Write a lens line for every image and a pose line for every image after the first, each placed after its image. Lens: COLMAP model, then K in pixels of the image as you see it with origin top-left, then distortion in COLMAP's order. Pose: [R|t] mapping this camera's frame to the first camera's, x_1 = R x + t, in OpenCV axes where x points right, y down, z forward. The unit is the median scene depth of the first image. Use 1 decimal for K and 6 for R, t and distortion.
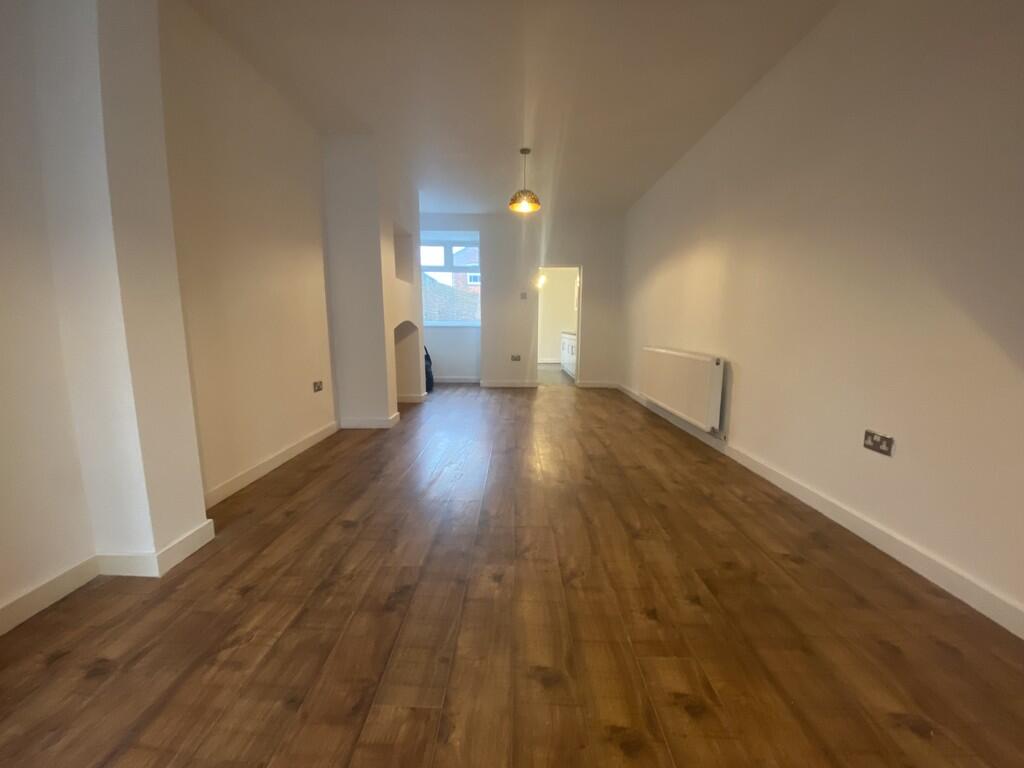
lens RADIAL K [[416.4, 0, 512.0], [0, 416.4, 384.0], [0, 0, 1]] dist [0.030435, -0.025436]
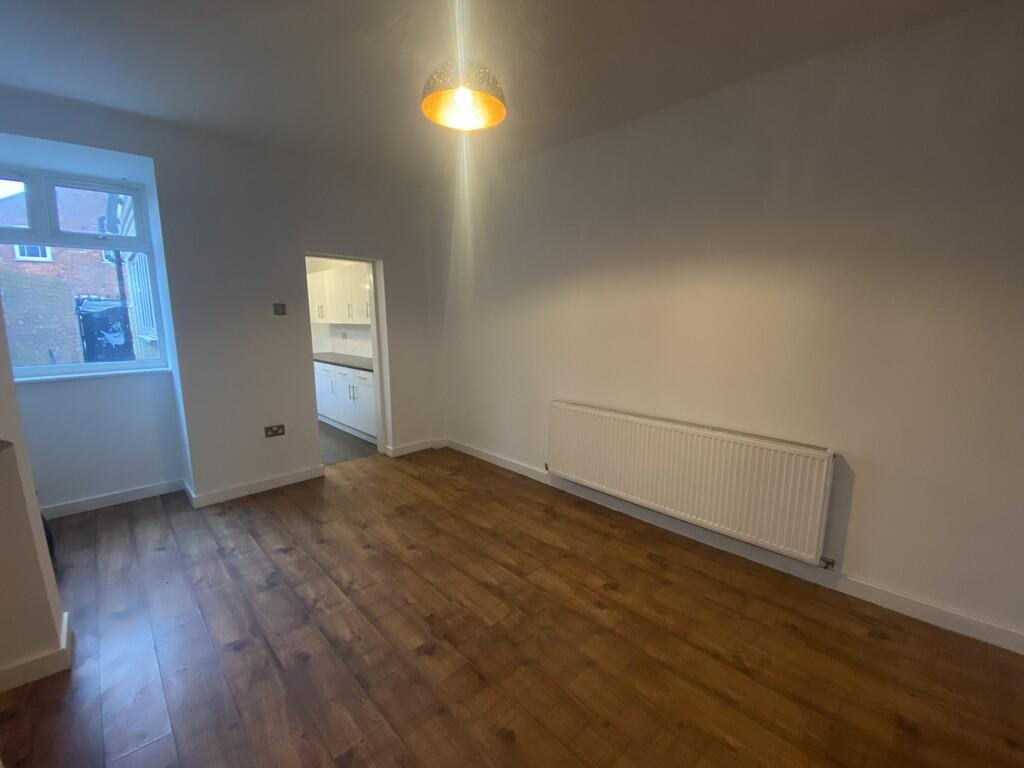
lens RADIAL K [[416.4, 0, 512.0], [0, 416.4, 384.0], [0, 0, 1]] dist [0.030435, -0.025436]
pose [[0.707227, -0.116935, 0.697249, -0.391784], [0.102793, 0.992754, 0.062229, -0.348850], [-0.699473, 0.027662, 0.714123, 1.227827]]
